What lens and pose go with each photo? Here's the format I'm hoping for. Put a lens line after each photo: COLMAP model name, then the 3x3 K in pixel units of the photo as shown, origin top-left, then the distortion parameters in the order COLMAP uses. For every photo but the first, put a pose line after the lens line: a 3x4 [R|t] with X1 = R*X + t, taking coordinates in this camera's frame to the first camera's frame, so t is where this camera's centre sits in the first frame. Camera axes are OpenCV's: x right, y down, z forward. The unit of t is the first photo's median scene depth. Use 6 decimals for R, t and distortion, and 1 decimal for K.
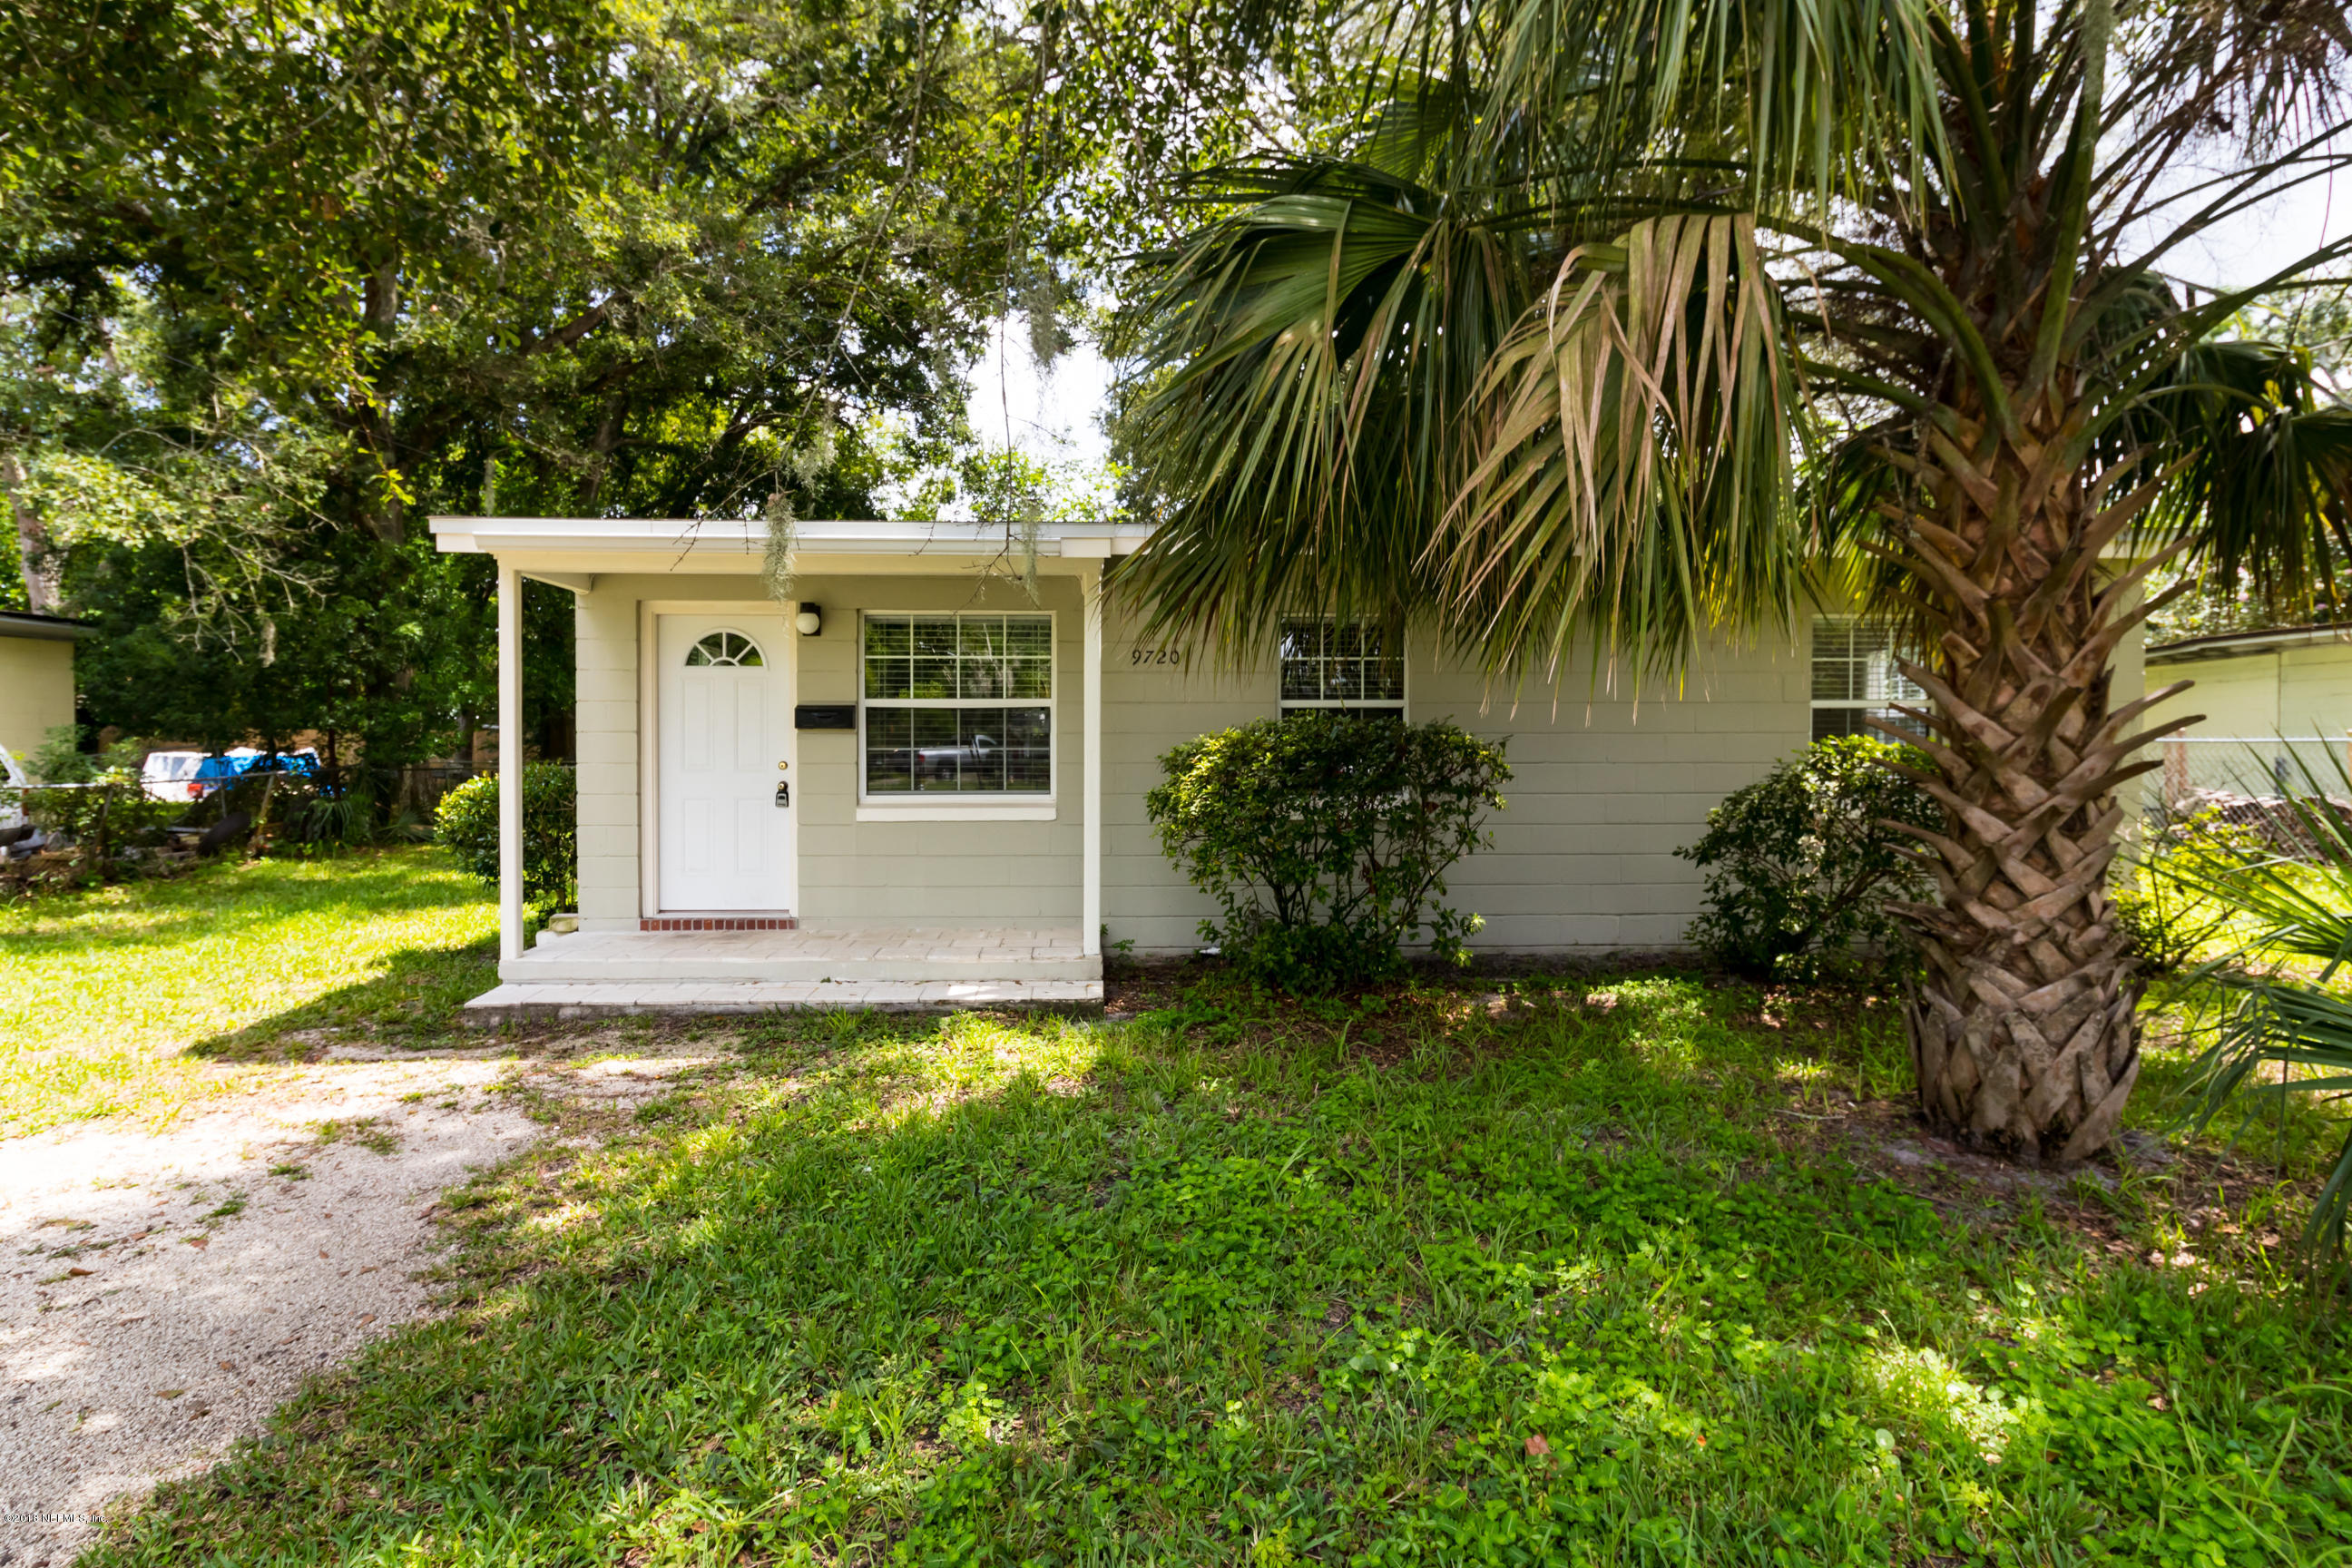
lens RADIAL K [[1207.5, 0, 1125.7], [0, 1207.5, 774.4], [0, 0, 1]] dist [0.001458, 0.002122]
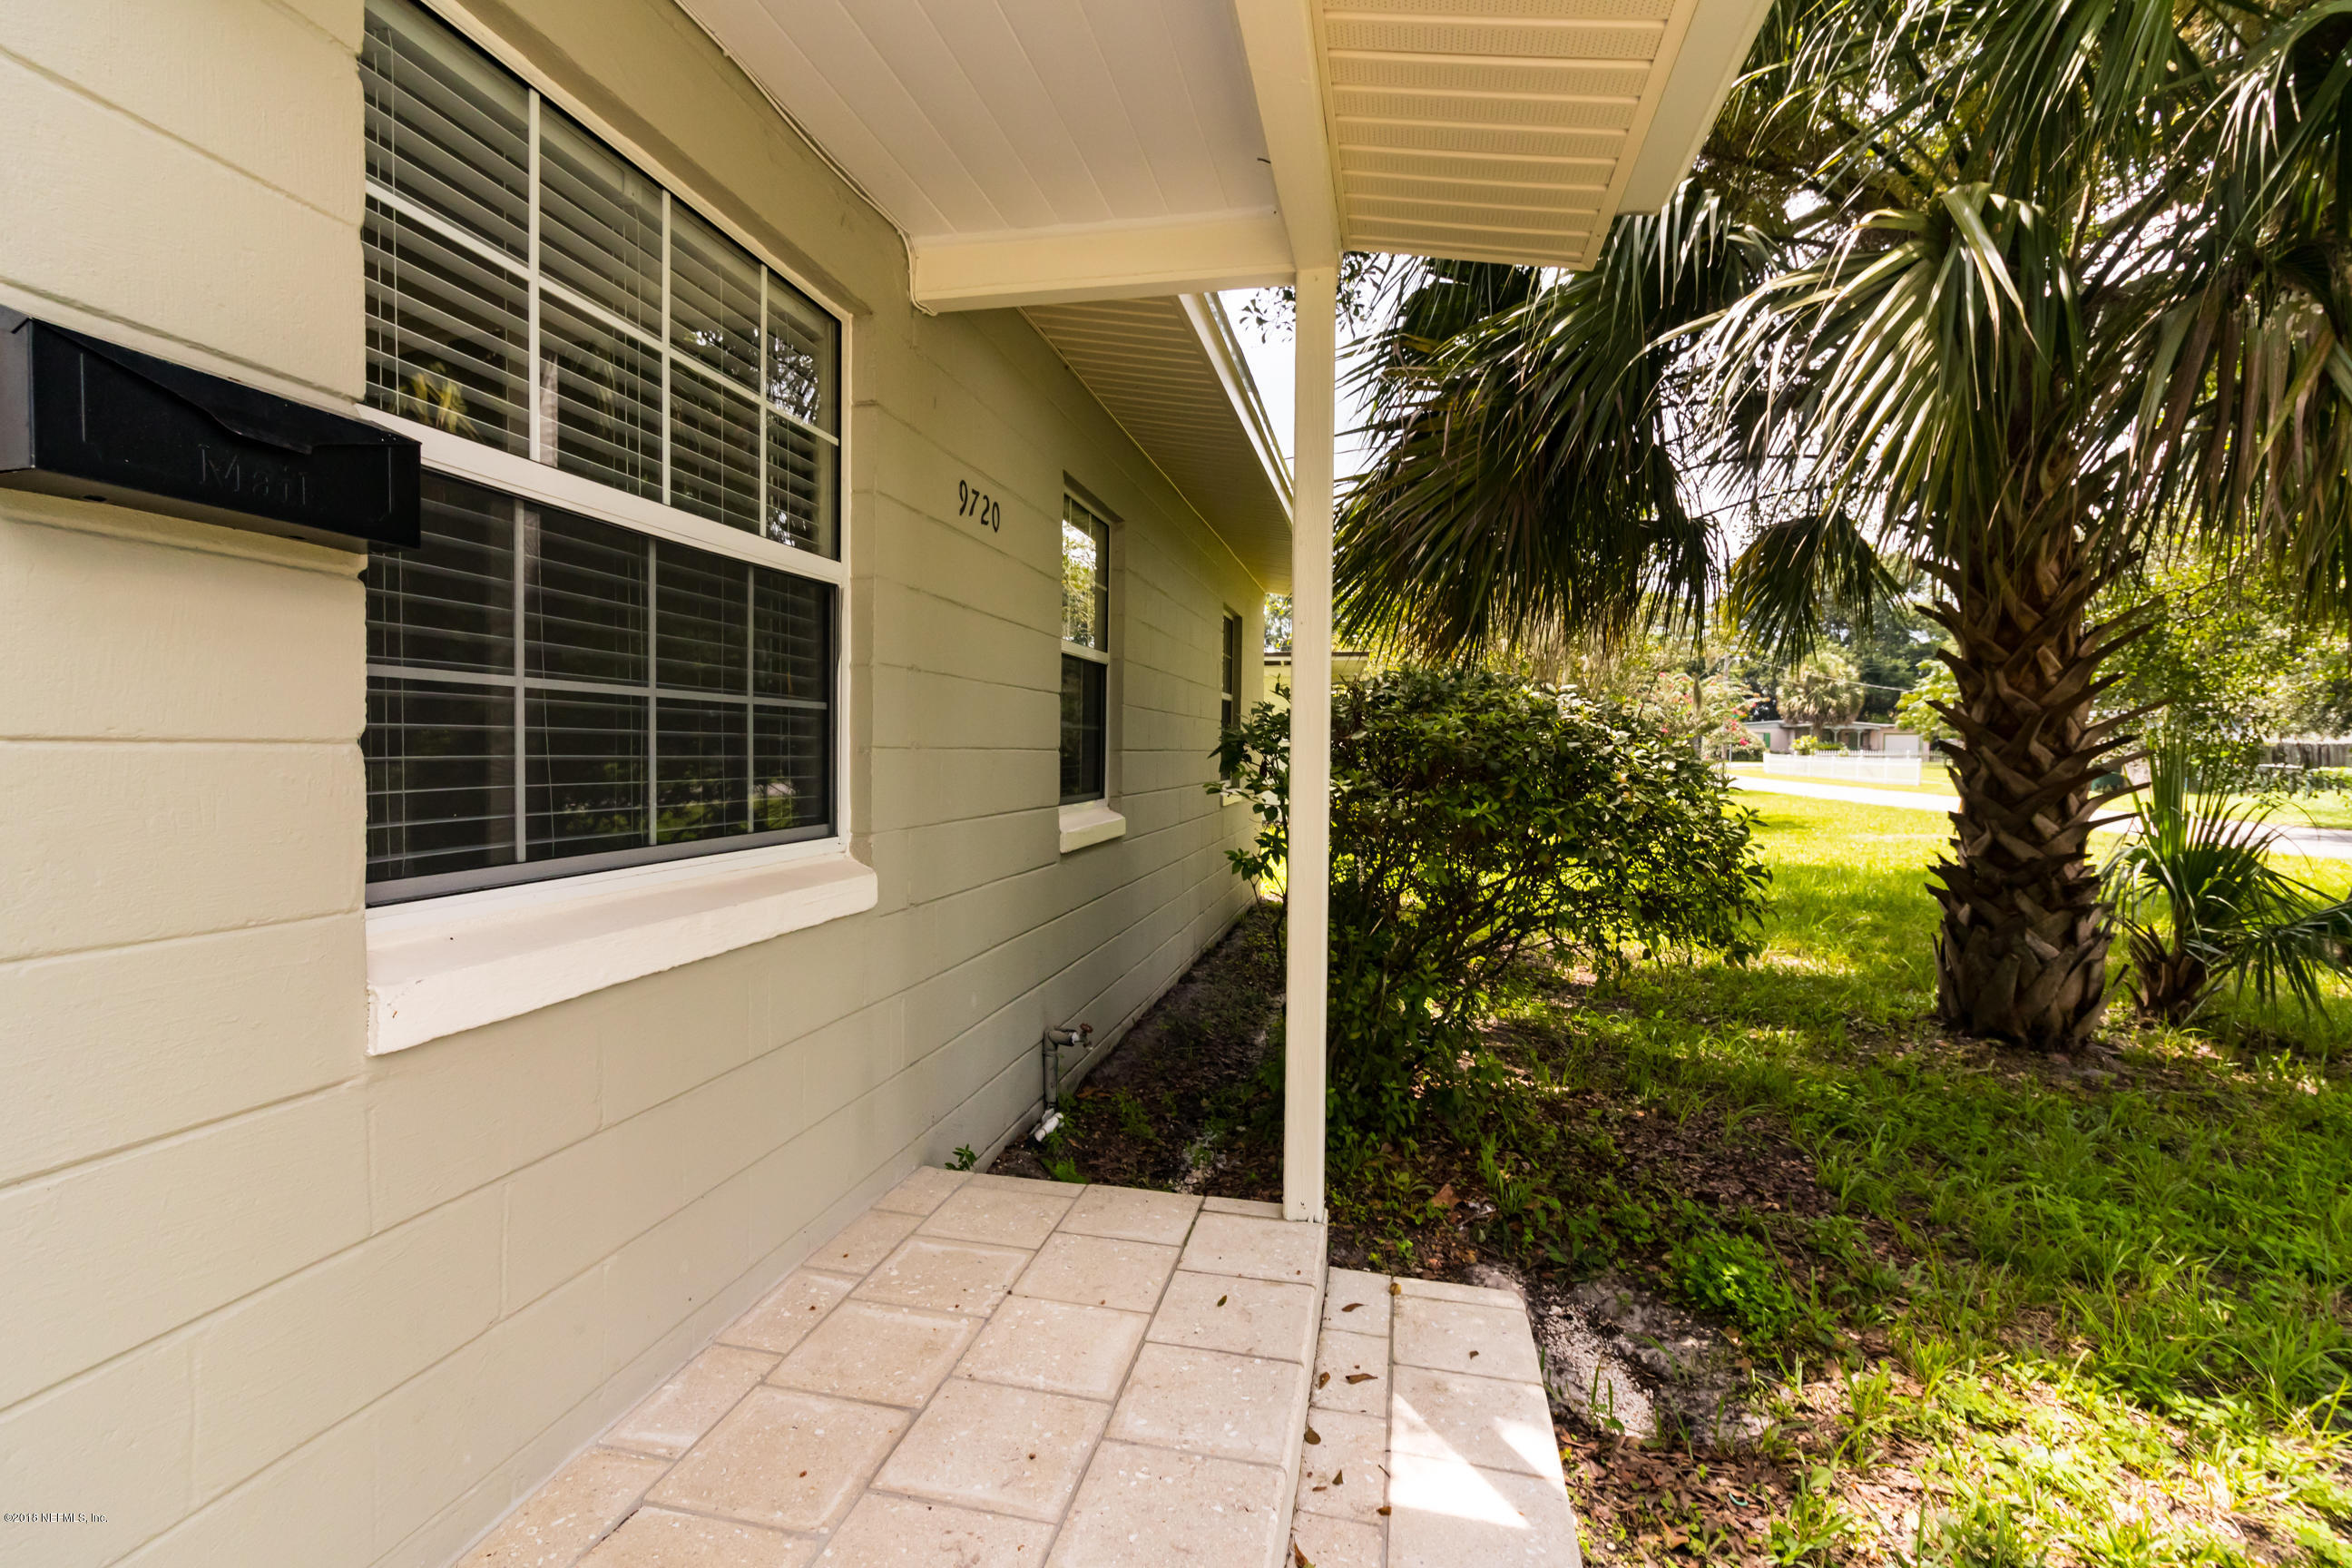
lens RADIAL K [[1111.8, 0, 1145.5], [0, 1111.8, 768.5], [0, 0, 1]] dist [0.002480, 0.000064]
pose [[0.262545, -0.014356, 0.964813, -0.371237], [0.007957, 0.999888, 0.012713, -0.006783], [-0.964887, 0.004340, 0.262629, 0.877980]]
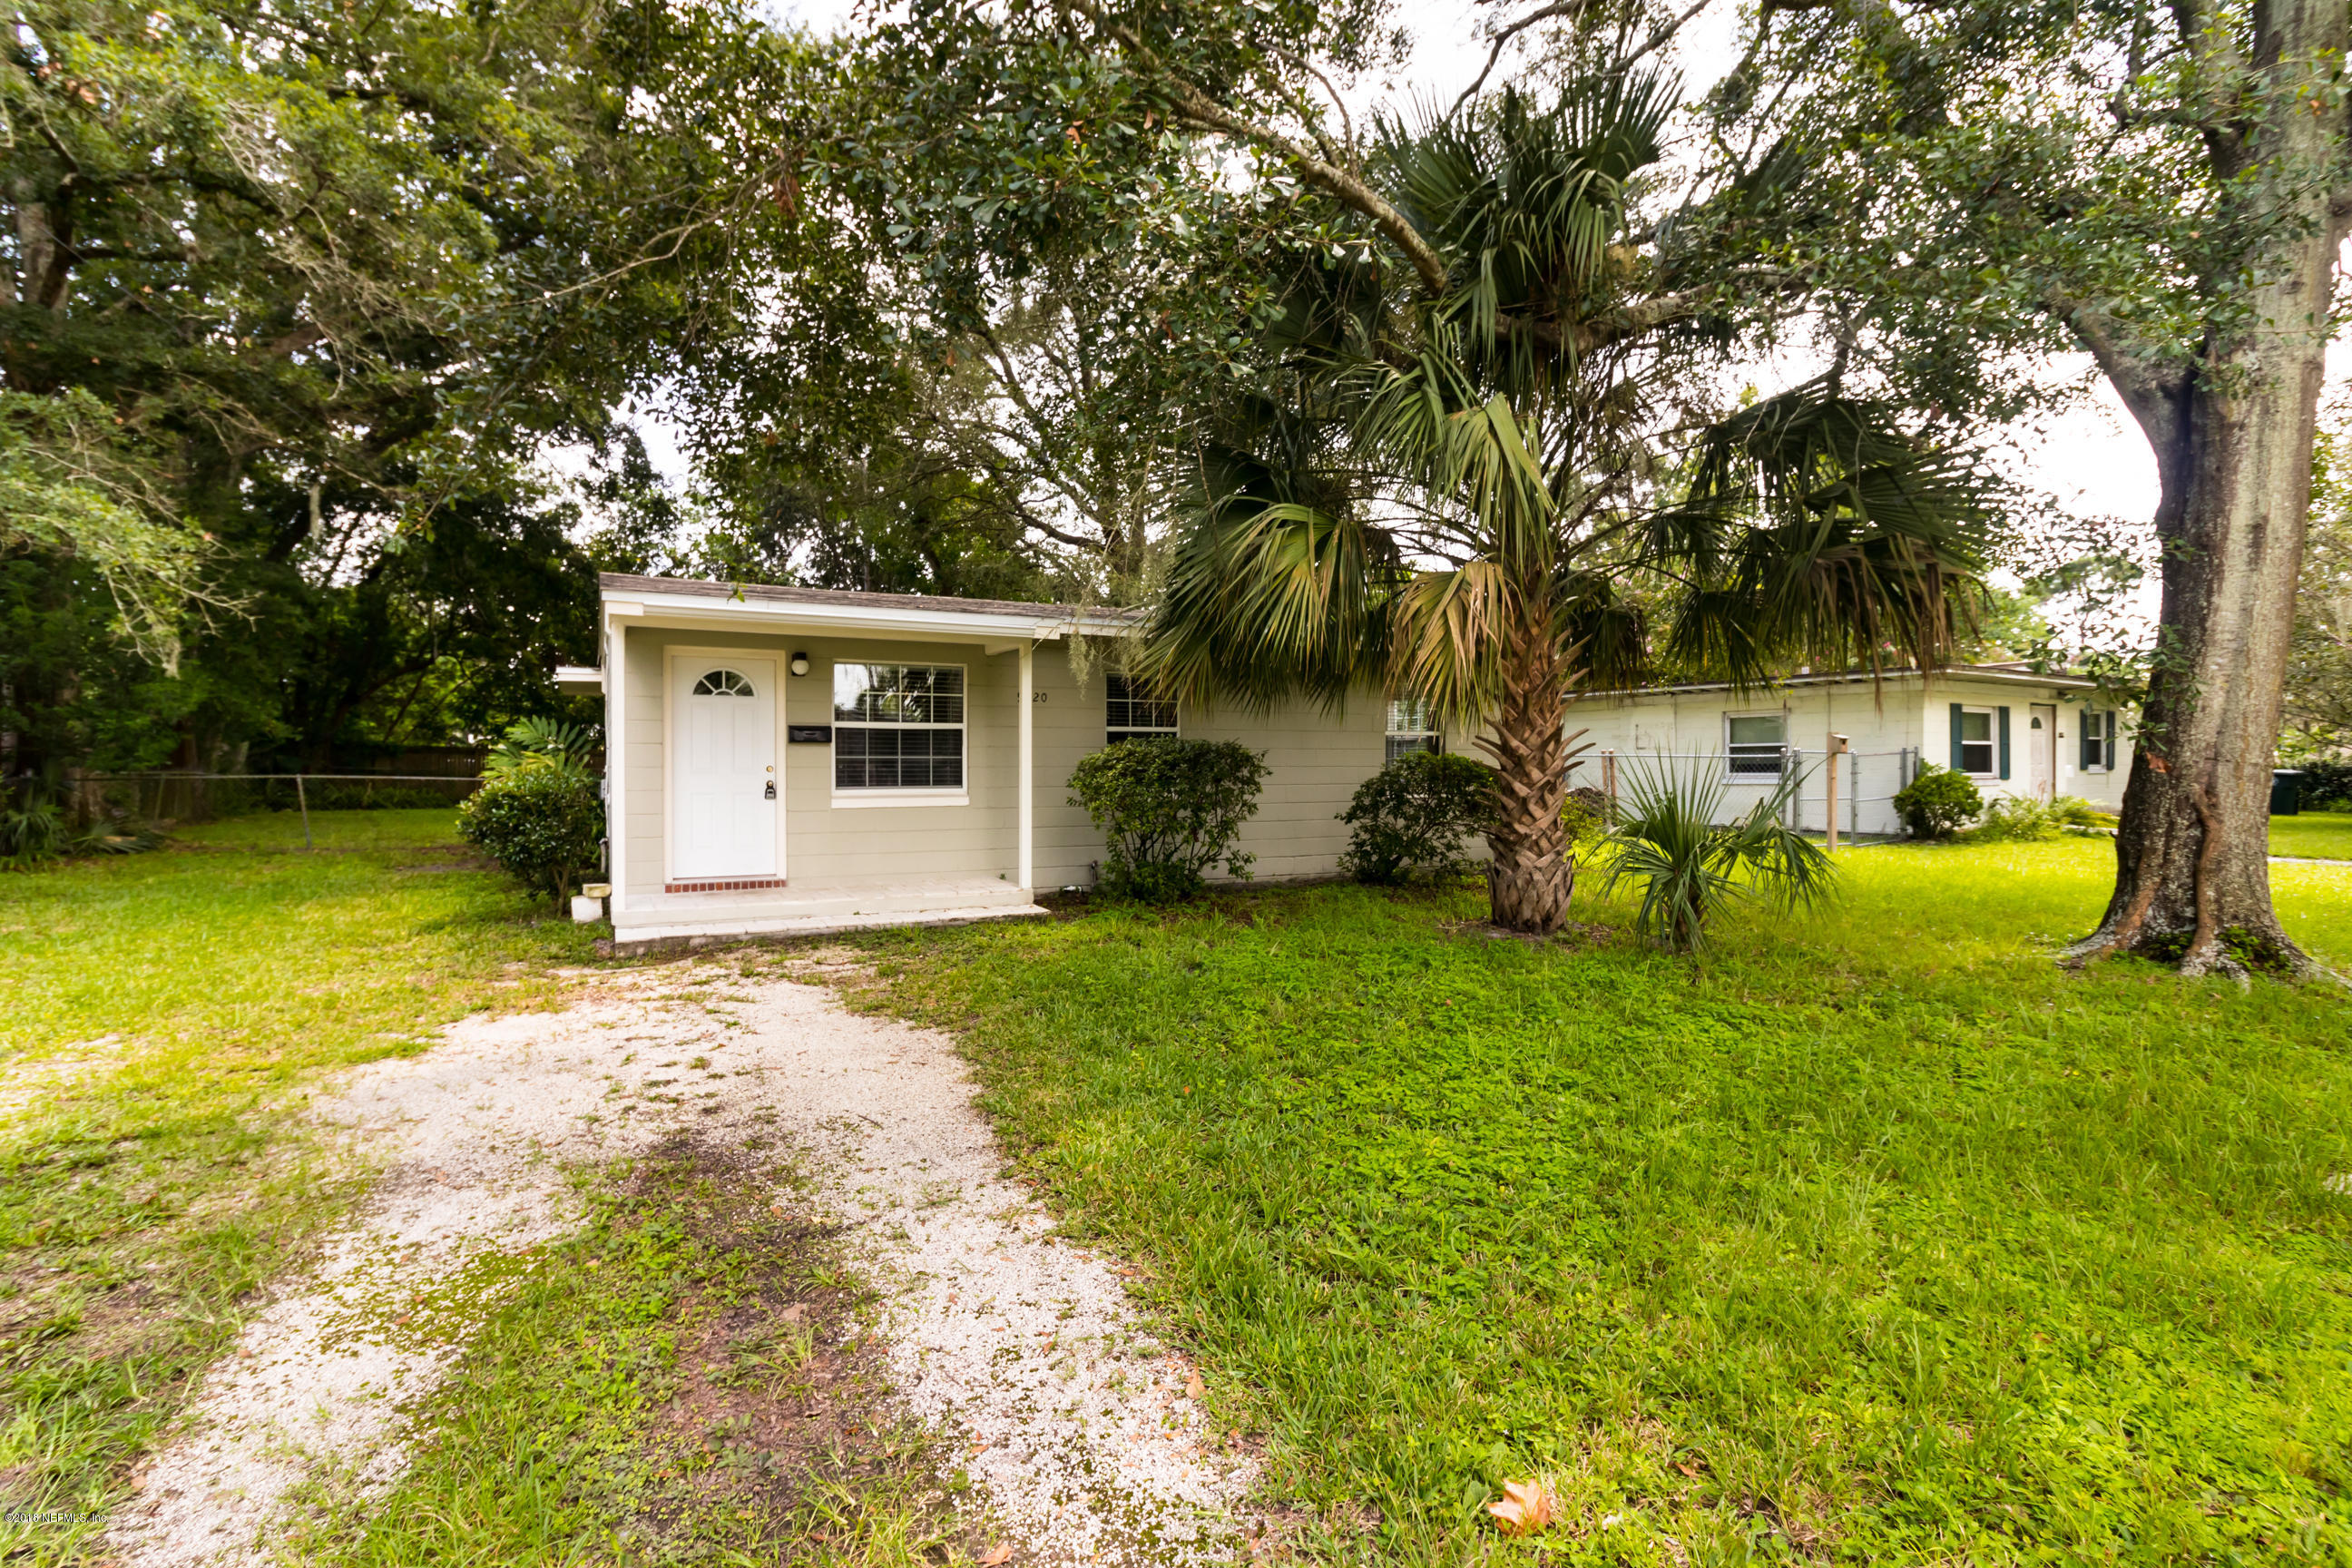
lens RADIAL K [[1086.8, 0, 1153.1], [0, 1086.8, 780.6], [0, 0, 1]] dist [0.010388, 0.000321]
pose [[0.912184, -0.006234, 0.409733, -0.417973], [0.008098, 0.999963, -0.002815, 0.013481], [-0.409700, 0.005886, 0.912201, -0.325561]]
